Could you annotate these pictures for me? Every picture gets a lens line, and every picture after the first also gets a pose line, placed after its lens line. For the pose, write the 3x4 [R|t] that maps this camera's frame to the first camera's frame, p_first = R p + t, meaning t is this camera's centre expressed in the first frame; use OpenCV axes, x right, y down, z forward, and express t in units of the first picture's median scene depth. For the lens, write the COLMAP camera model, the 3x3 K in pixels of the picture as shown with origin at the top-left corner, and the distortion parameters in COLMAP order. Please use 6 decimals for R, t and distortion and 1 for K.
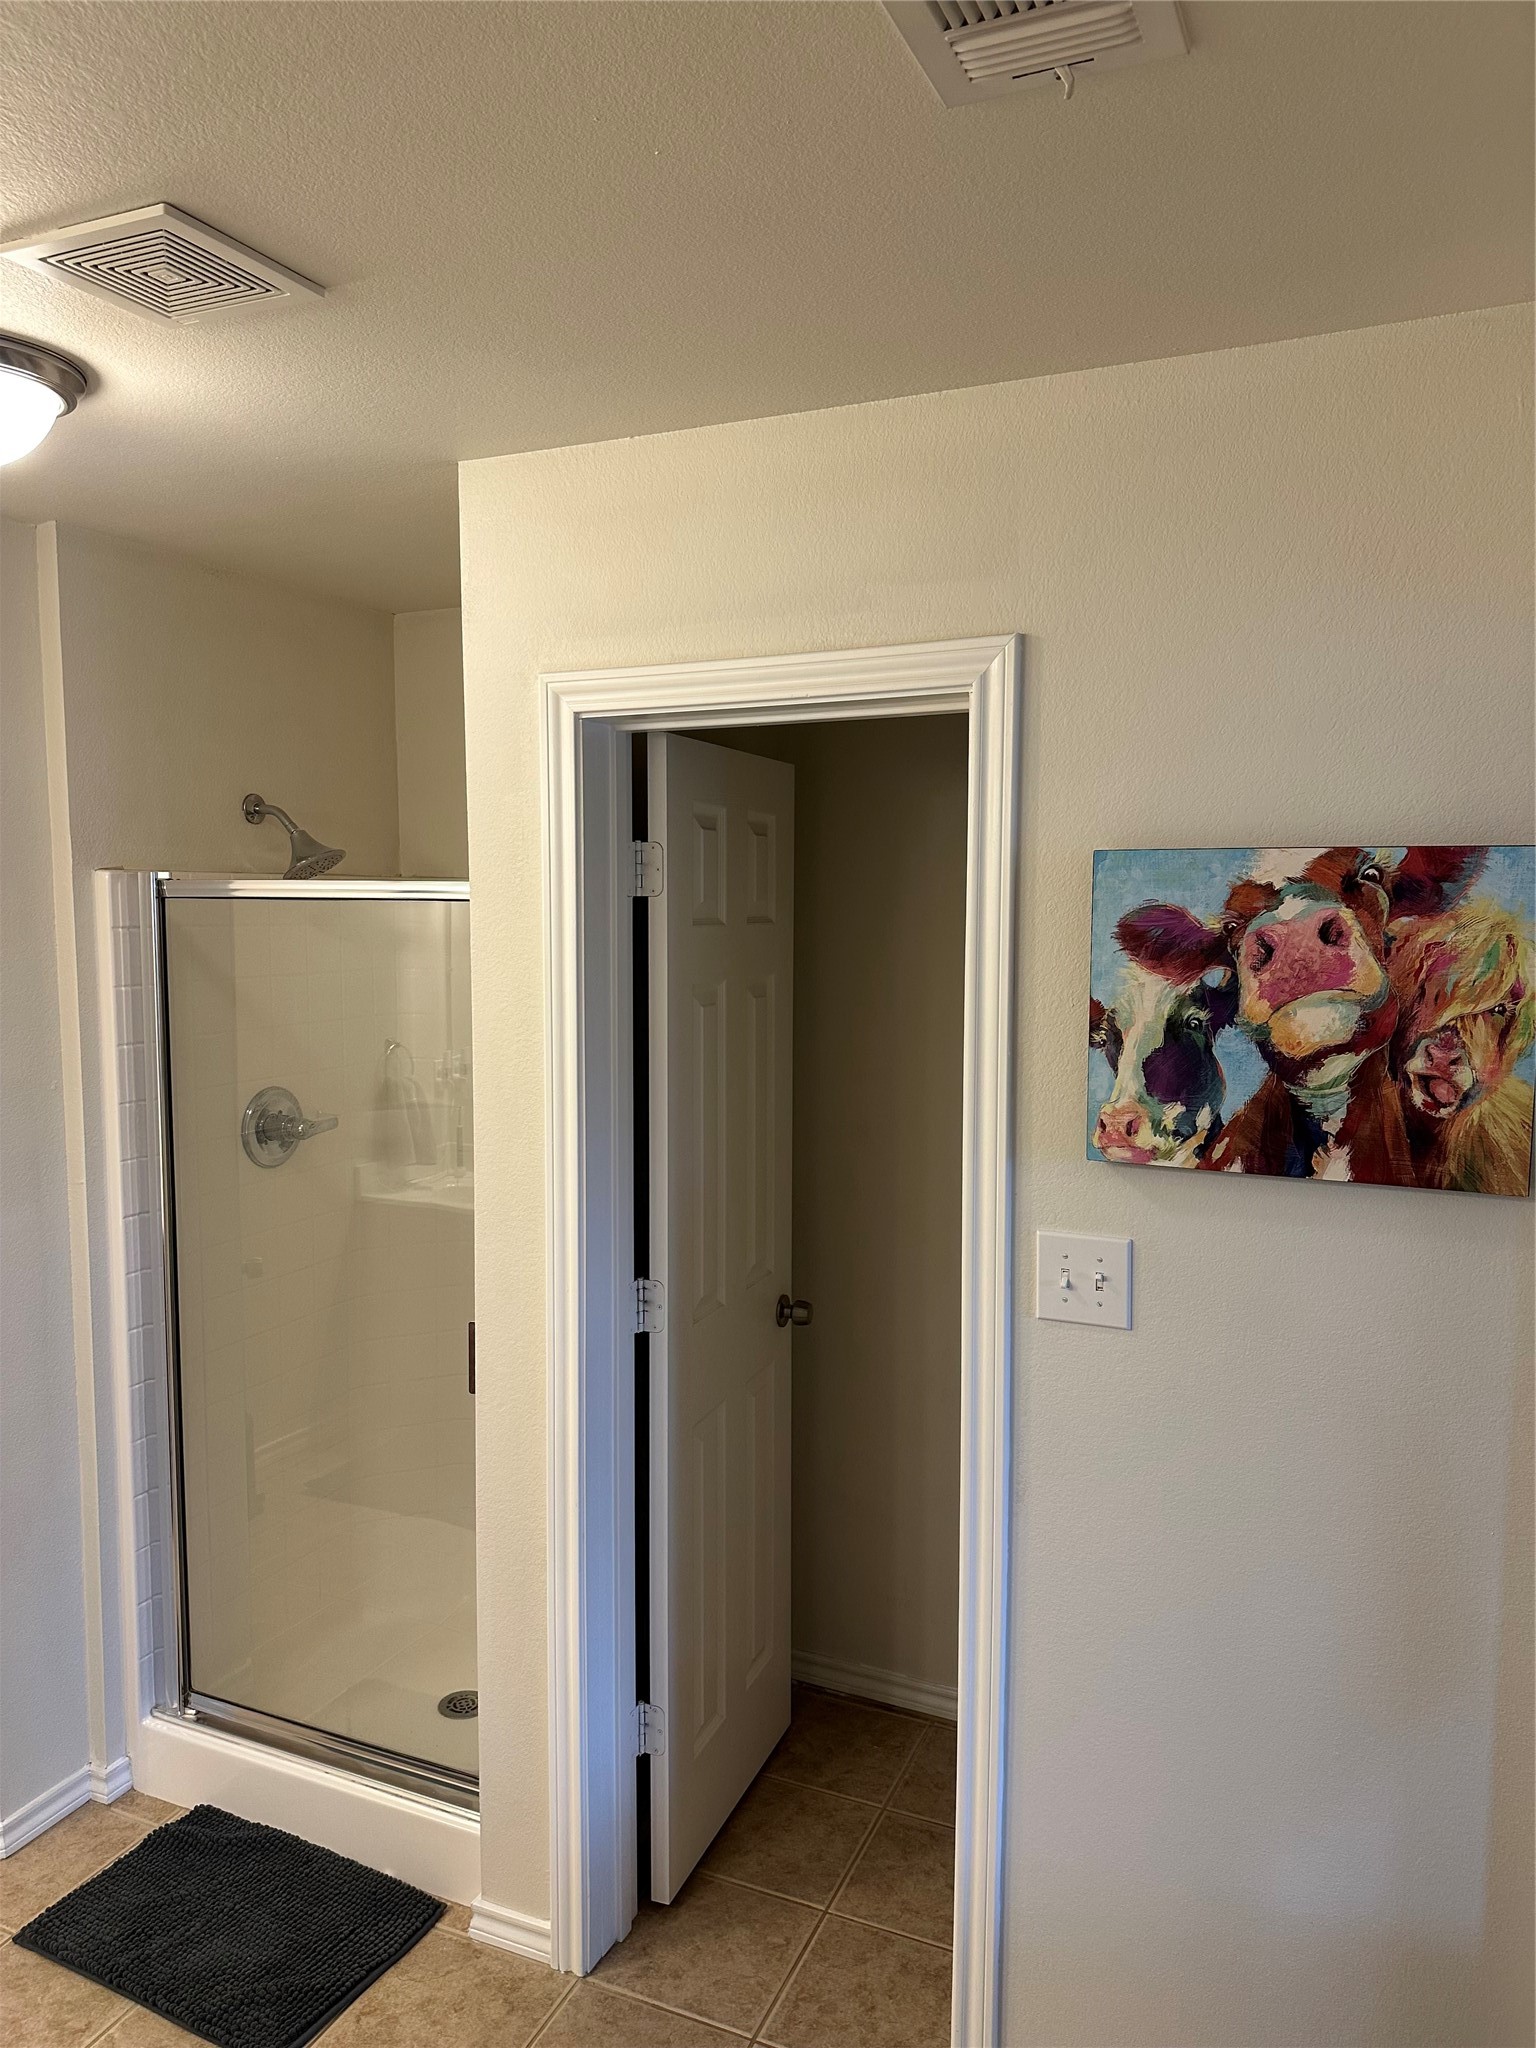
lens RADIAL K [[1425.1, 0, 785.0], [0, 1425.1, 1036.9], [0, 0, 1]] dist [0.121955, -0.186277]
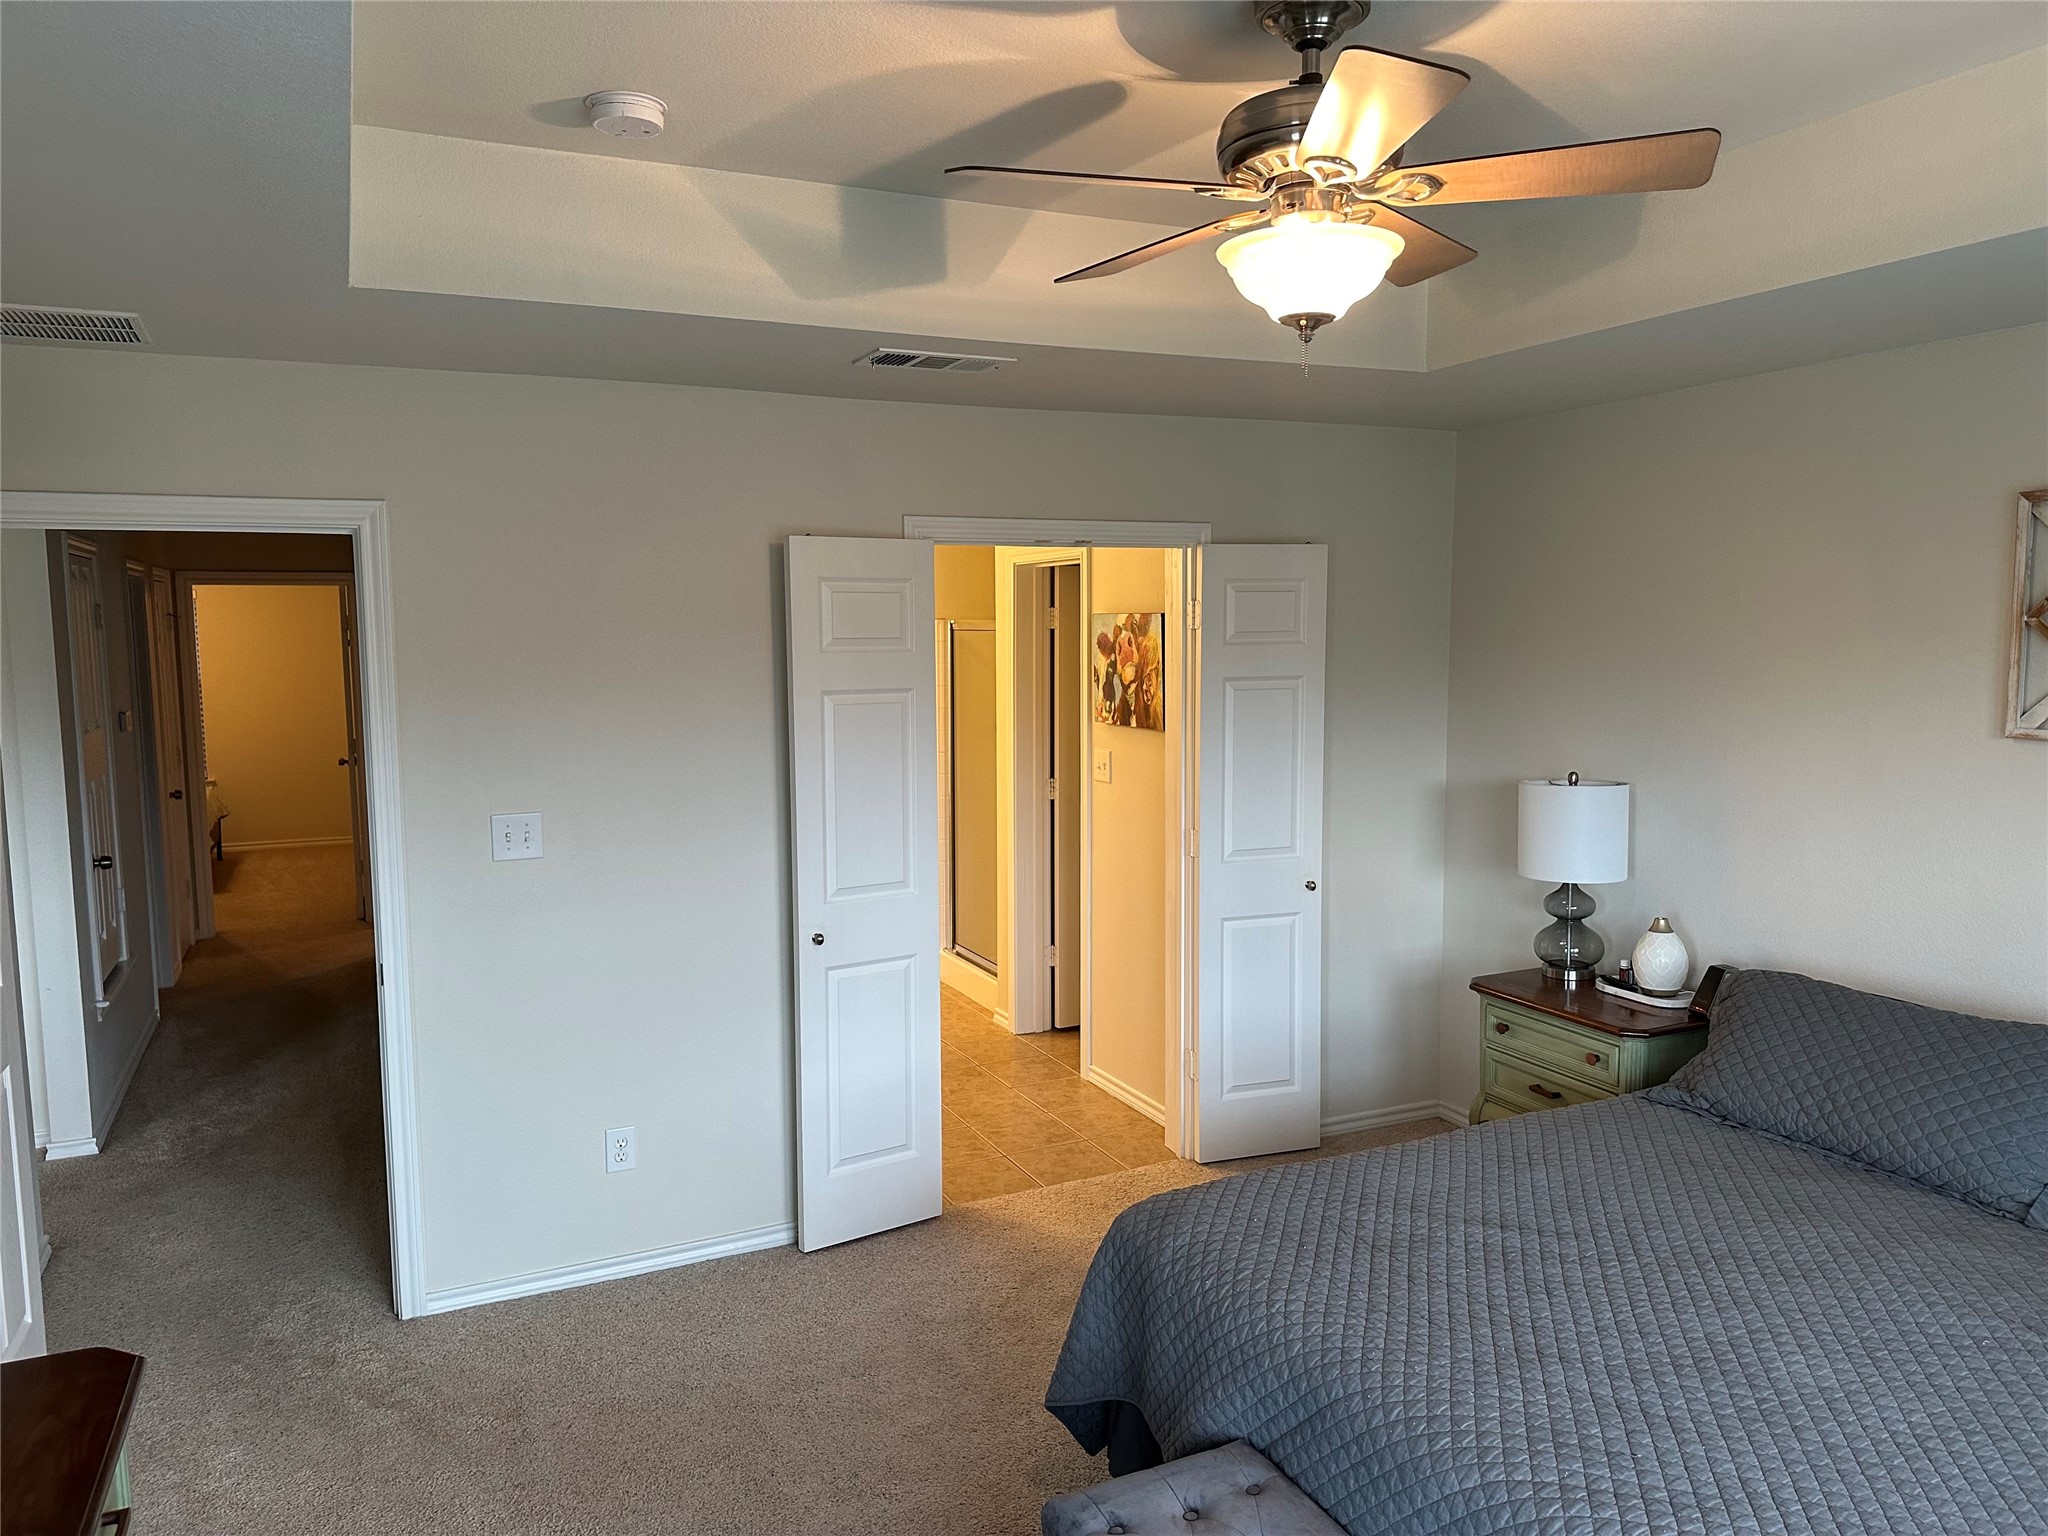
lens RADIAL K [[1425.1, 0, 1026.4], [0, 1425.1, 749.4], [0, 0, 1]] dist [0.121955, -0.186277]
pose [[0.756143, 0.052981, -0.652258, 2.085344], [-0.059291, 0.998164, 0.012344, 0.121029], [0.651715, 0.029339, 0.757897, -1.321410]]
